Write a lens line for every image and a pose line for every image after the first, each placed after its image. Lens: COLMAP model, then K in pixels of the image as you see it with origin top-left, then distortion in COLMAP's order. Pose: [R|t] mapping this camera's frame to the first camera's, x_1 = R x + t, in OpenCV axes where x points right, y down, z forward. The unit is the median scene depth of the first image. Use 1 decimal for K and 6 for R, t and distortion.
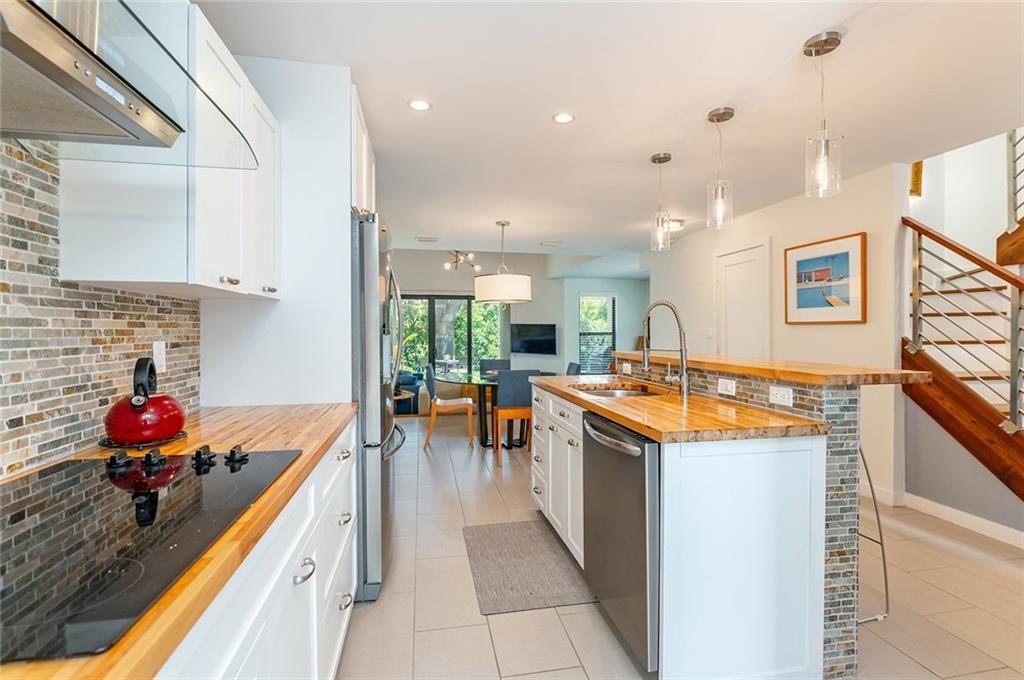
lens RADIAL K [[469.8, 0, 510.2], [0, 469.8, 332.8], [0, 0, 1]] dist [-0.001630, -0.000253]
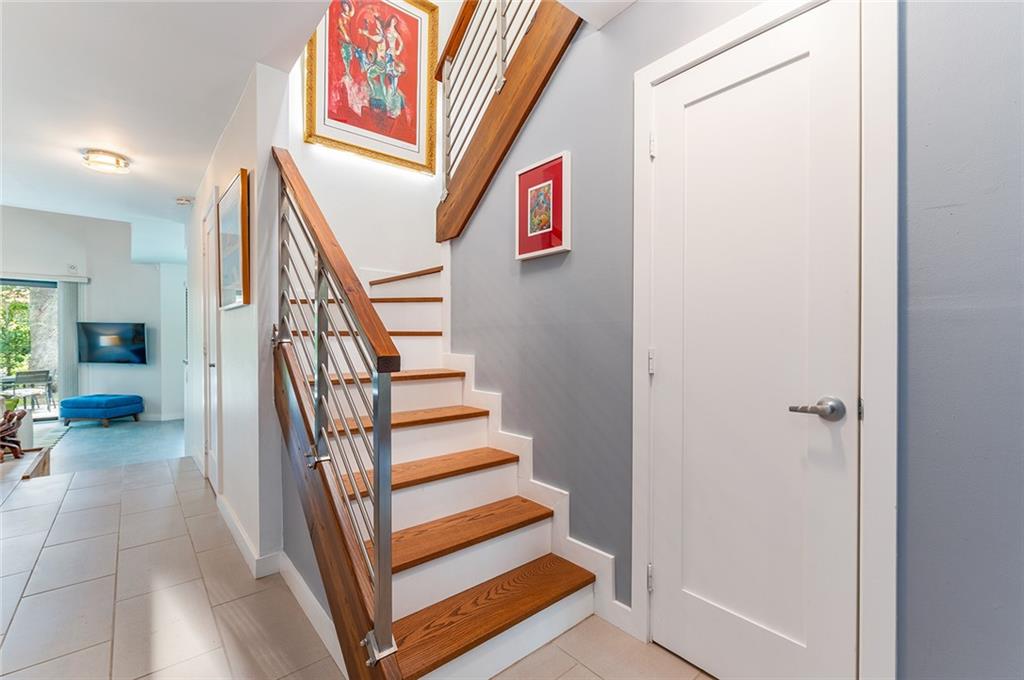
lens RADIAL K [[451.0, 0, 512.0], [0, 451.0, 340.0], [0, 0, 1]] dist [0.002210, 0.000202]
pose [[0.866559, -0.001970, 0.499071, 0.516488], [0.002226, 0.999998, 0.000081, 0.023715], [-0.499070, 0.001041, 0.866561, 0.161247]]
